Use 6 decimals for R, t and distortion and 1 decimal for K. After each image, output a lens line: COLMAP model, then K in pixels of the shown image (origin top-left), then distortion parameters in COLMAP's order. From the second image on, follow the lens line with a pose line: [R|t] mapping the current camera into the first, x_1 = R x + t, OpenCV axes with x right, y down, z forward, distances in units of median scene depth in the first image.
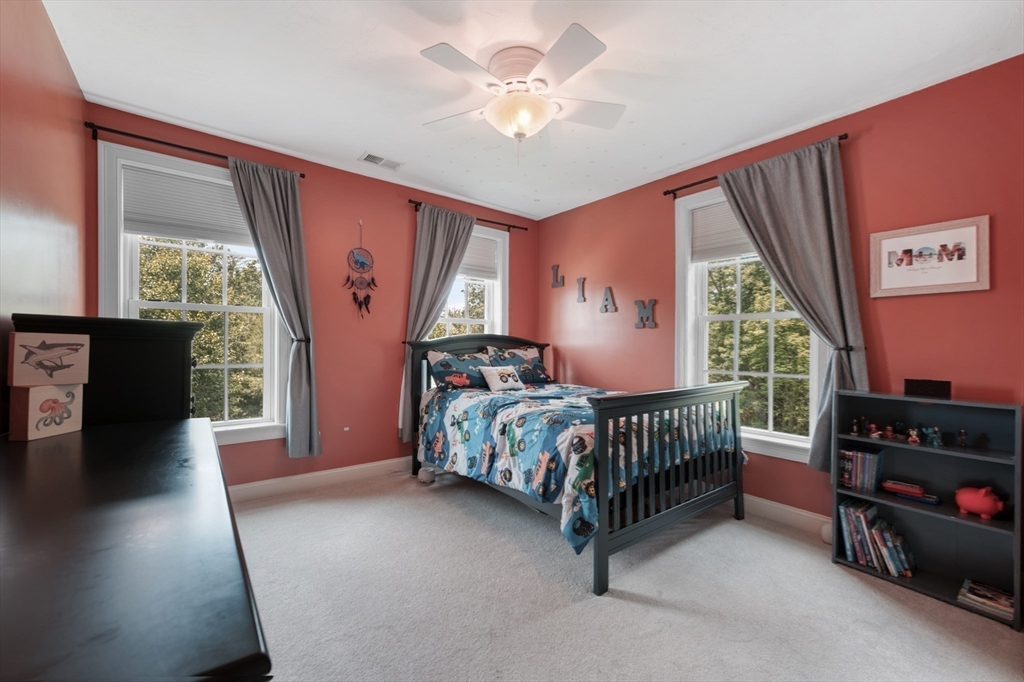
lens RADIAL K [[409.9, 0, 512.0], [0, 409.9, 341.0], [0, 0, 1]] dist [-0.000318, -0.000052]
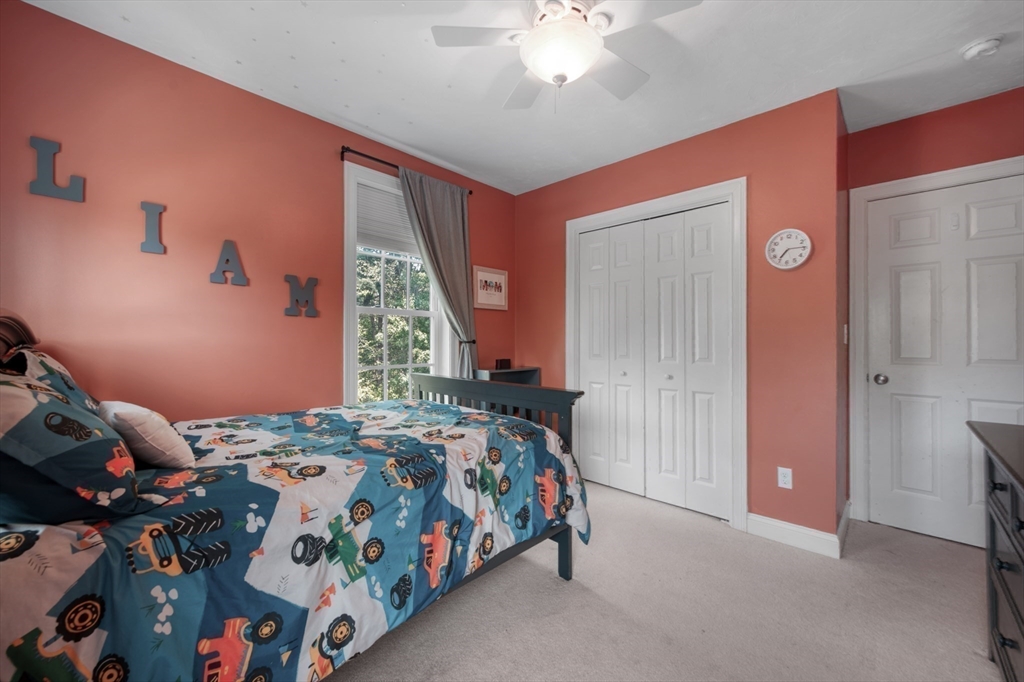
lens RADIAL K [[445.6, 0, 512.0], [0, 445.6, 341.0], [0, 0, 1]] dist [0.000112, 0.000009]
pose [[-0.193257, -0.013025, 0.981062, -0.572261], [-0.014987, 0.999834, 0.010322, -0.002398], [-0.981034, -0.012708, -0.193420, 0.892295]]
